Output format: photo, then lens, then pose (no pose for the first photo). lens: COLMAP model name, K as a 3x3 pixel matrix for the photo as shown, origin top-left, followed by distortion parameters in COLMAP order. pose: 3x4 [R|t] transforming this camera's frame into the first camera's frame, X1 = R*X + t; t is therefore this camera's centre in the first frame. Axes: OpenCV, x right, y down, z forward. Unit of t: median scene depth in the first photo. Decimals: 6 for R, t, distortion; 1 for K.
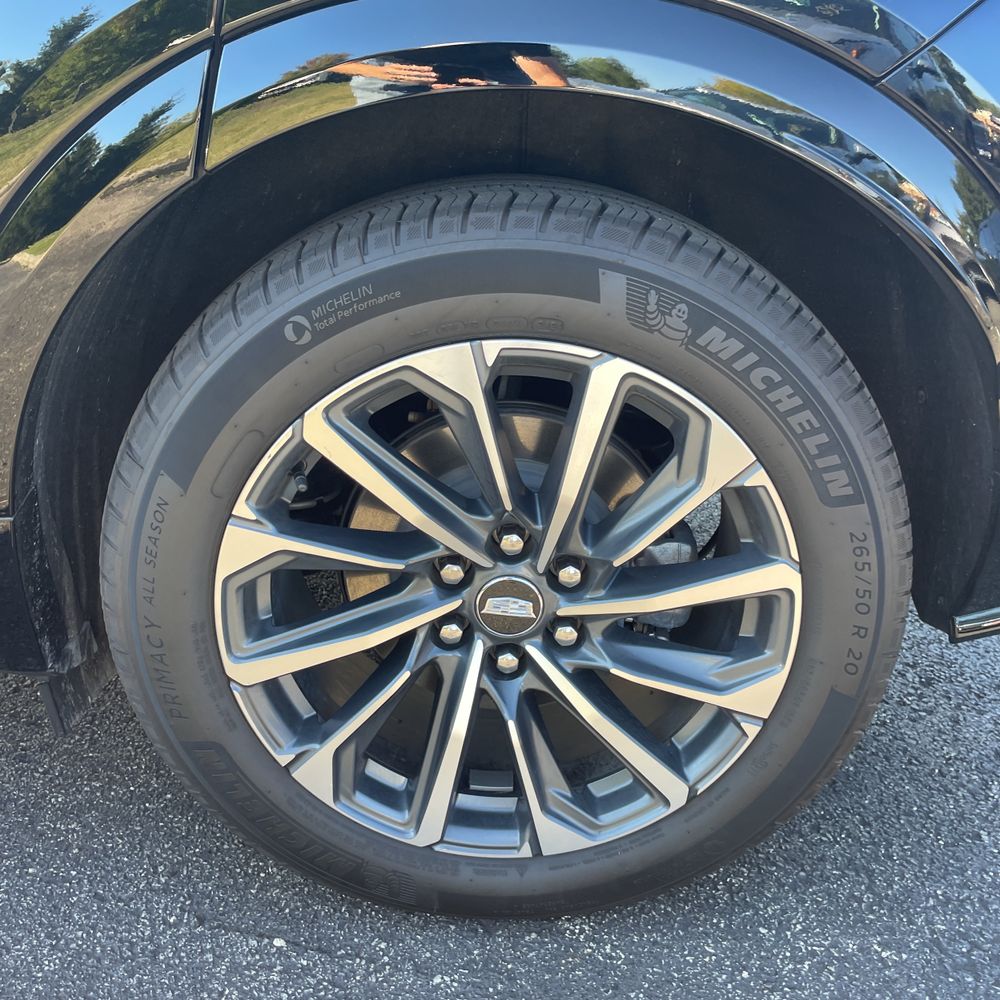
lens RADIAL K [[1022.4, 0, 496.6], [0, 1022.4, 490.3], [0, 0, 1]] dist [0.015628, 0.000000]
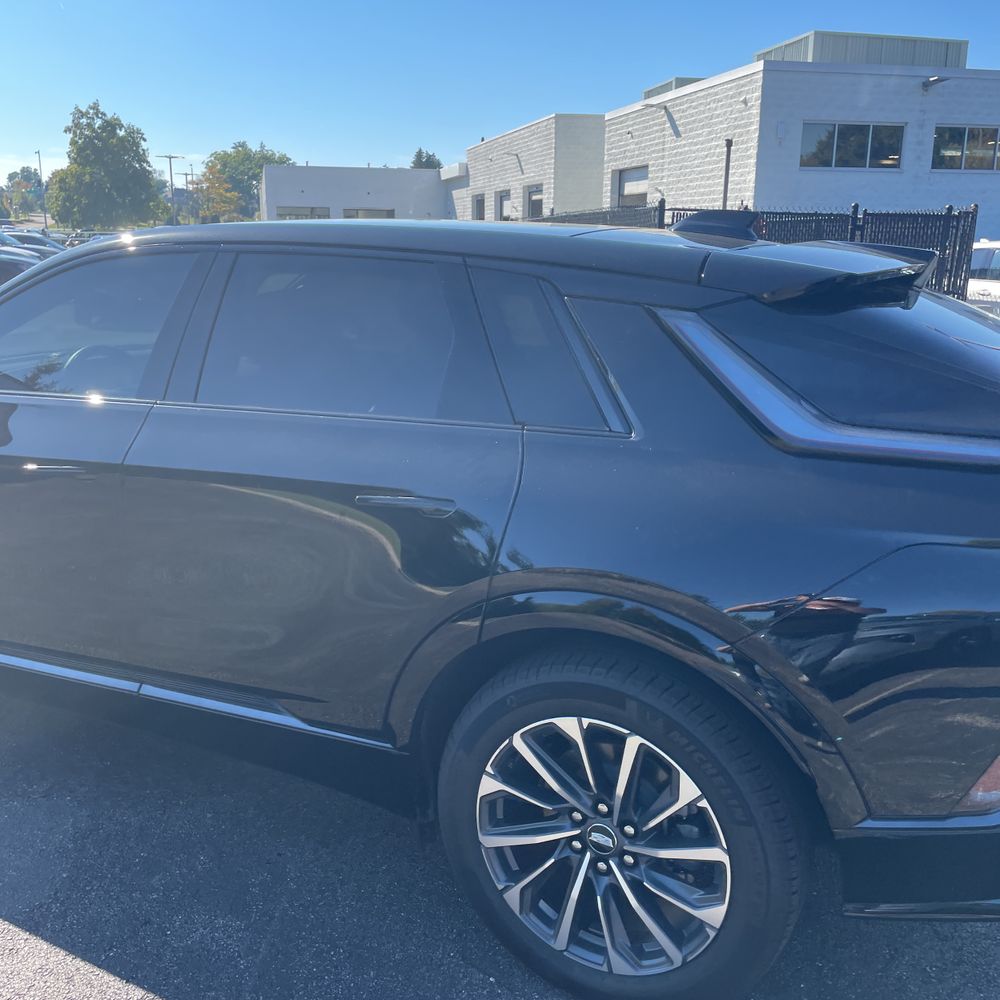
lens RADIAL K [[1022.4, 0, 490.5], [0, 1022.4, 482.6], [0, 0, 1]] dist [0.015628, 0.000000]
pose [[0.867024, 0.062002, -0.494394, 0.817674], [-0.149125, 0.979036, -0.138742, -0.279466], [0.475427, 0.194019, 0.858094, -1.069667]]
